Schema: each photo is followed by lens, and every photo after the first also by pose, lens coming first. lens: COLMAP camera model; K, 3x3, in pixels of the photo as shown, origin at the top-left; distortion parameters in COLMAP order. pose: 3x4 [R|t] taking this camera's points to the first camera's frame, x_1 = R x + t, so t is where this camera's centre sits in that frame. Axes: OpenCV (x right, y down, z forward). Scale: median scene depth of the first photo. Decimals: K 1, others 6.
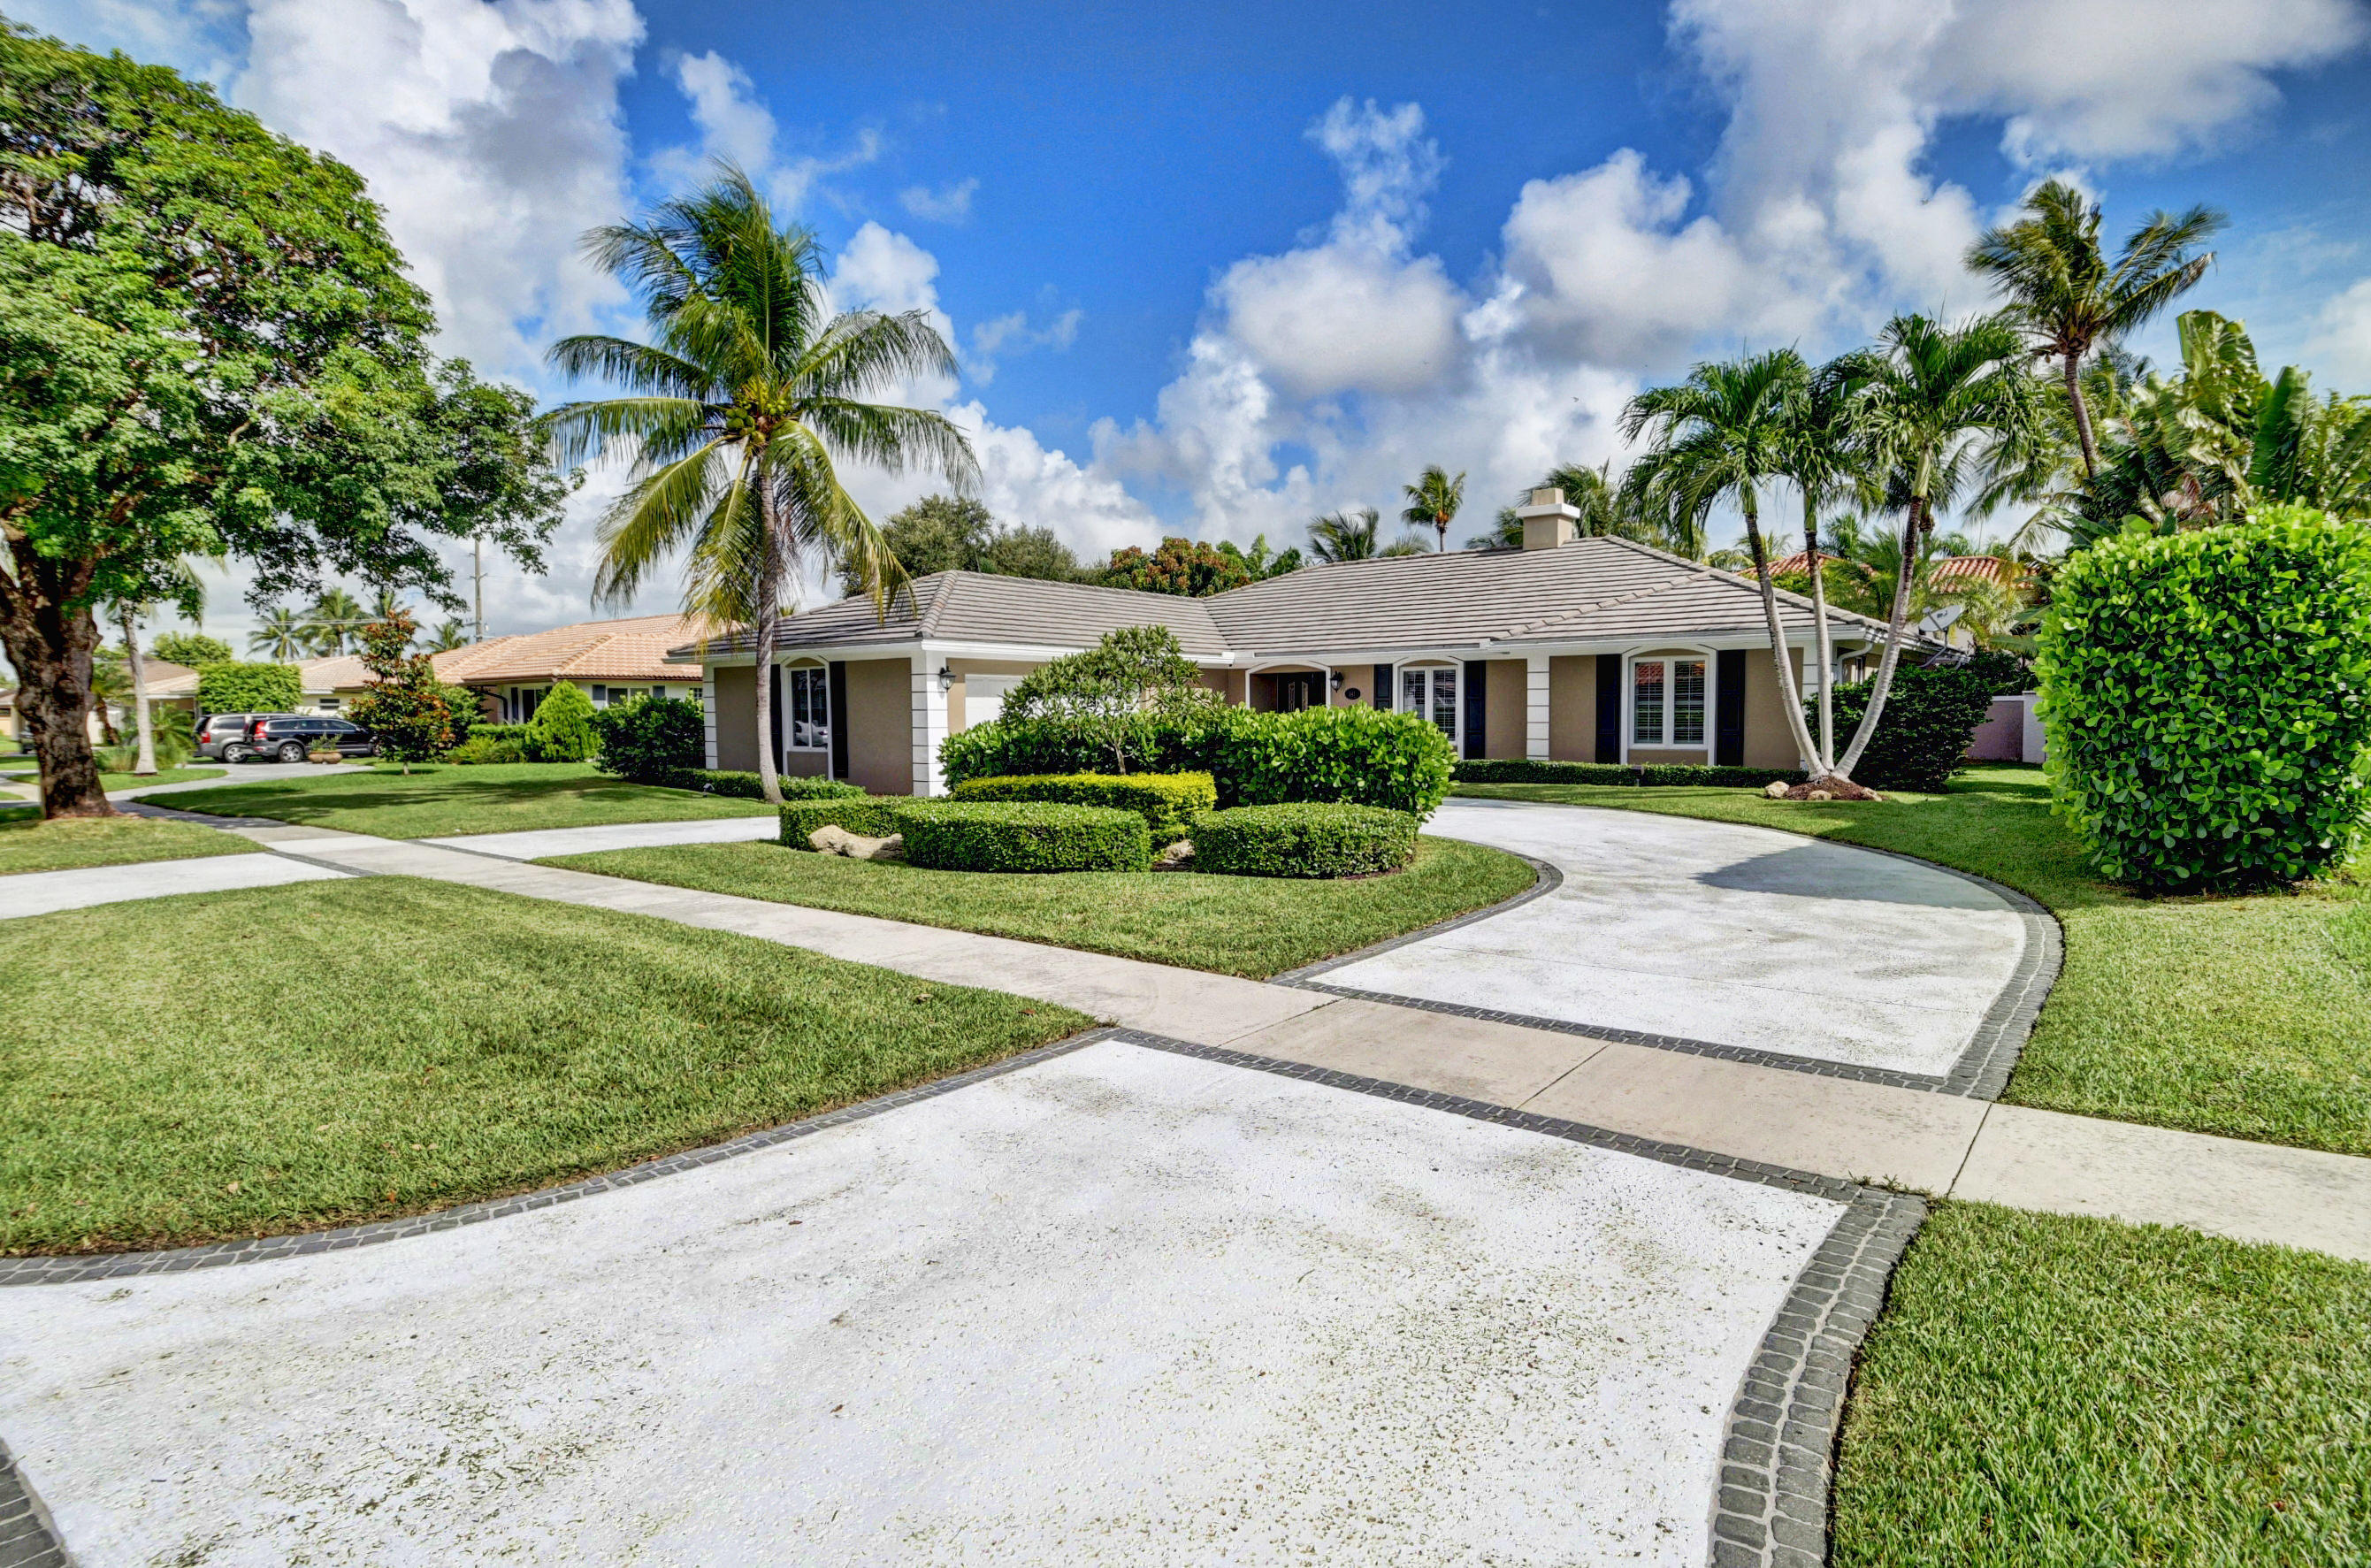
lens RADIAL K [[1196.2, 0, 1185.5], [0, 1196.2, 784.0], [0, 0, 1]] dist [0.002226, -0.000237]
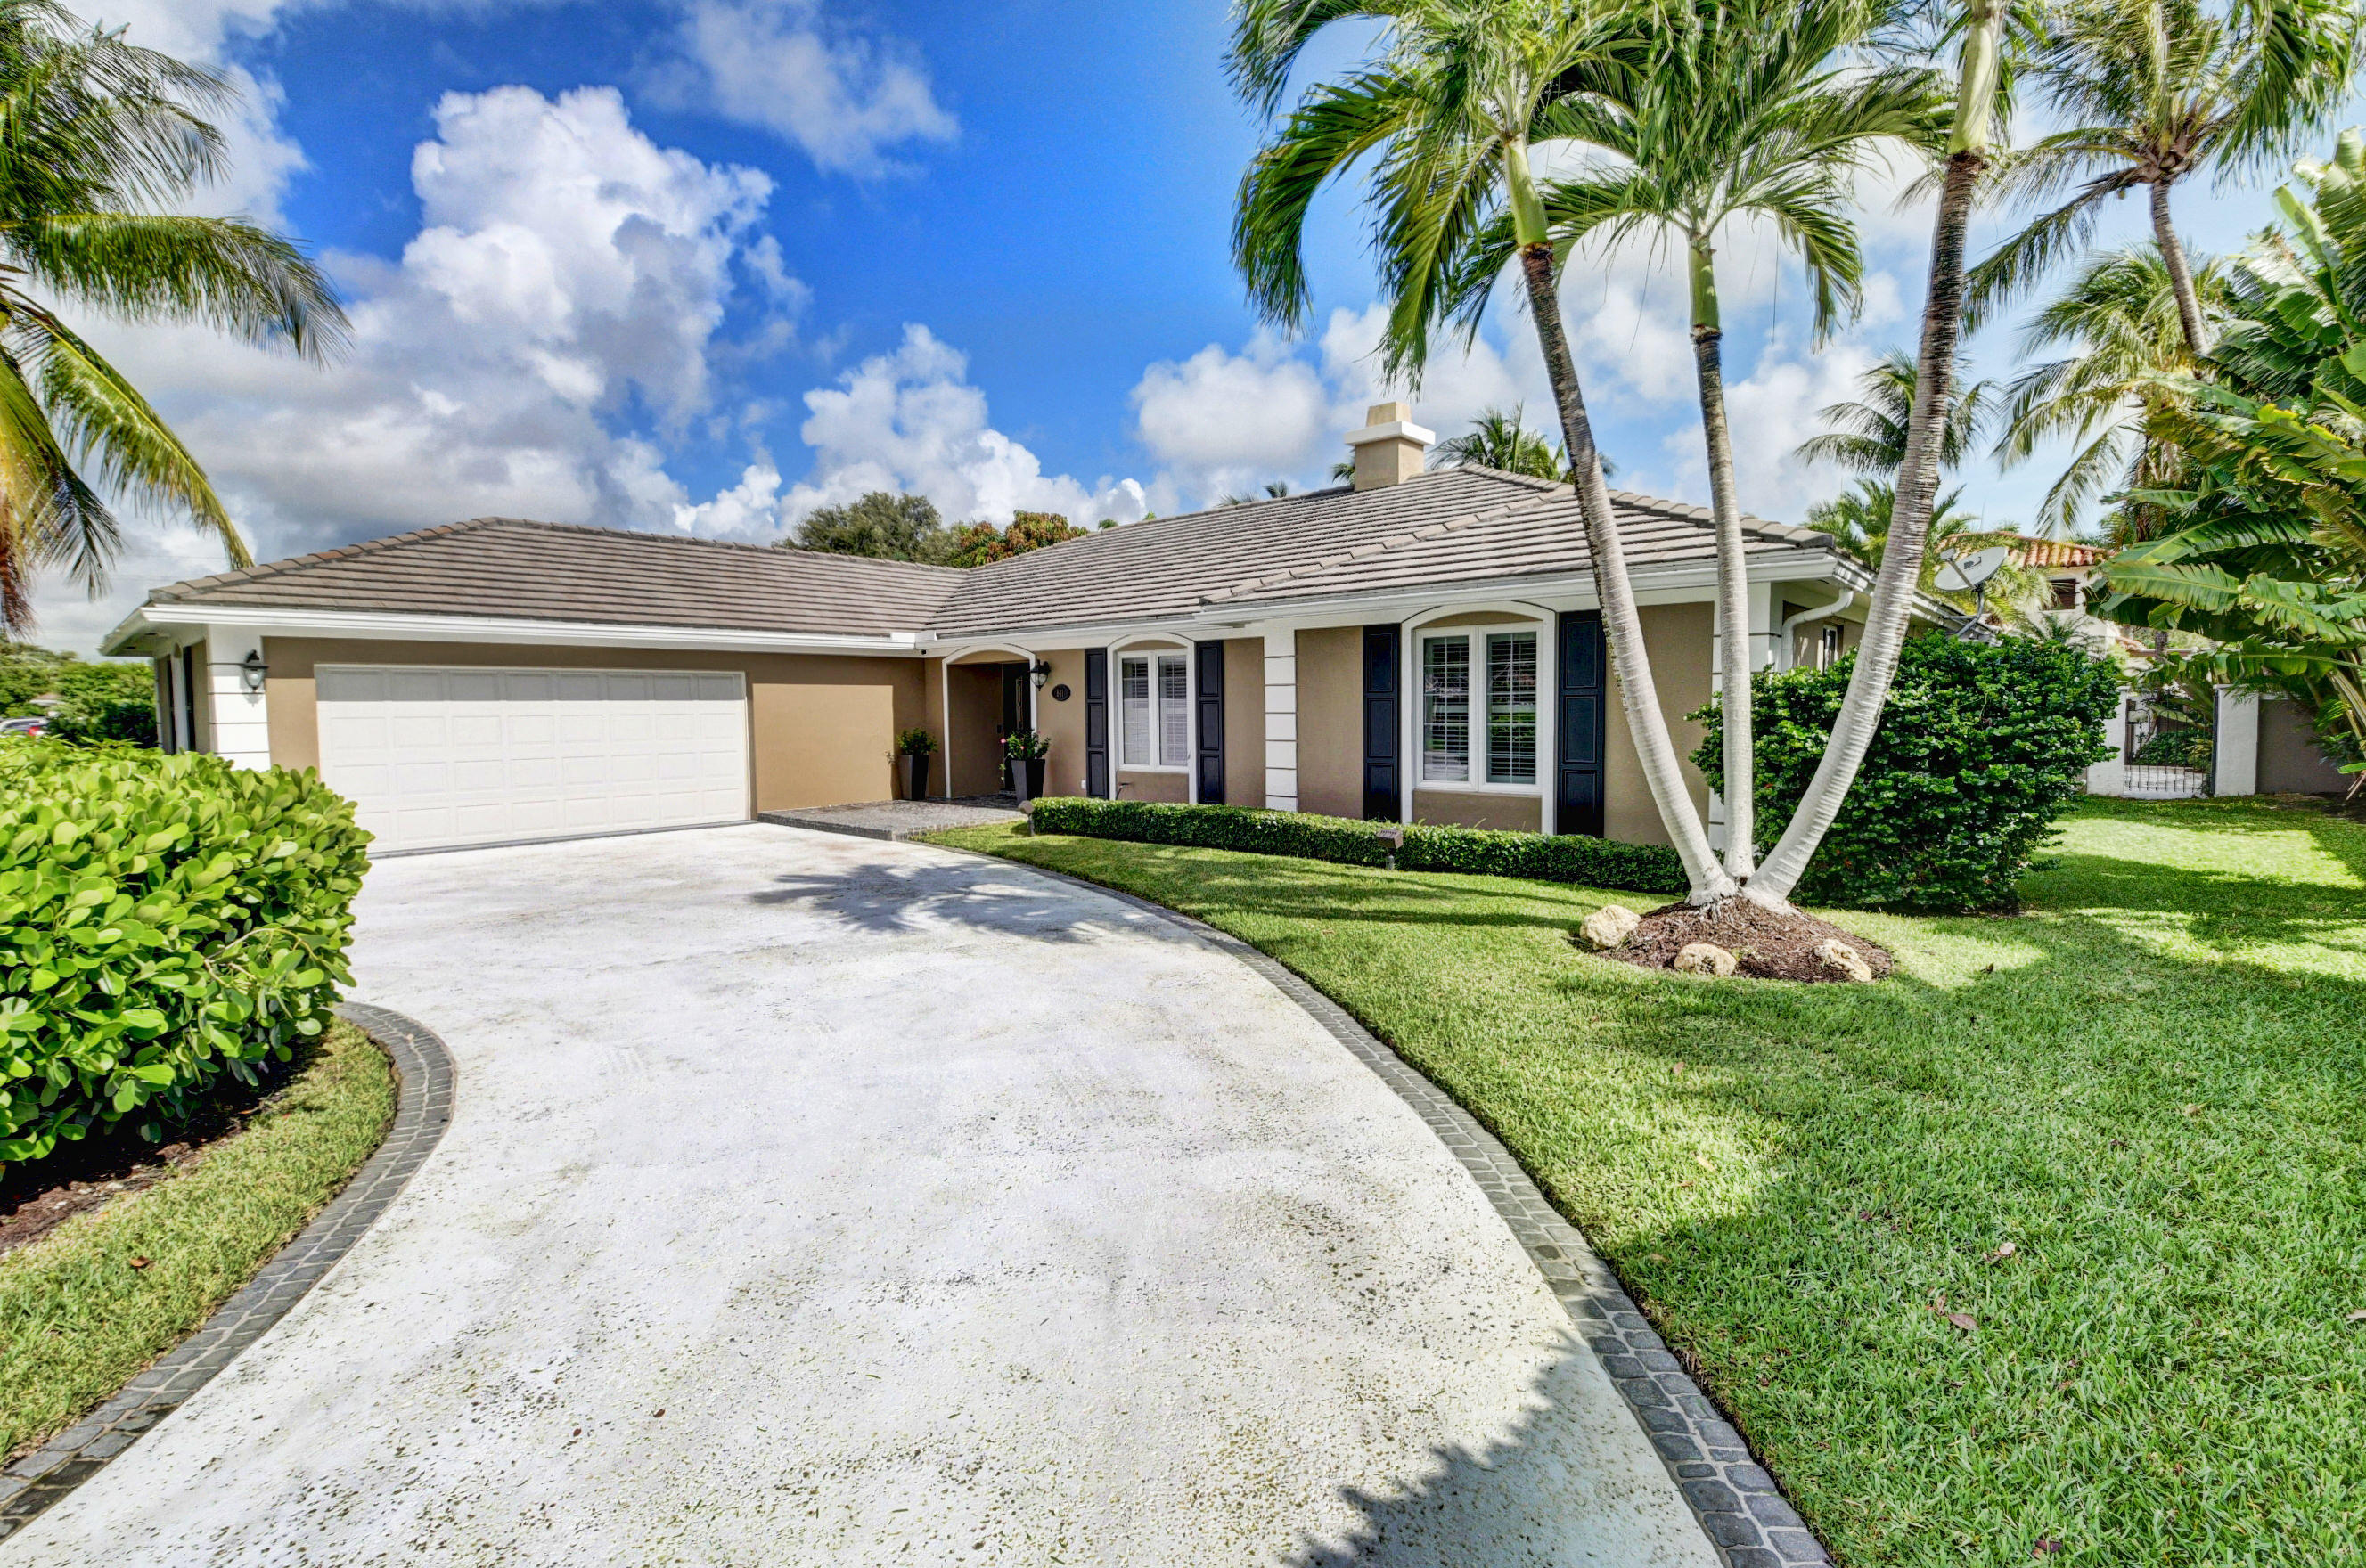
lens RADIAL K [[1036.2, 0, 1183.0], [0, 1036.2, 784.0], [0, 0, 1]] dist [-0.001740, -0.010273]
pose [[0.998187, 0.002994, -0.060119, 0.297242], [-0.002180, 0.999905, 0.013602, -0.039369], [0.060154, -0.013446, 0.998099, 0.511832]]
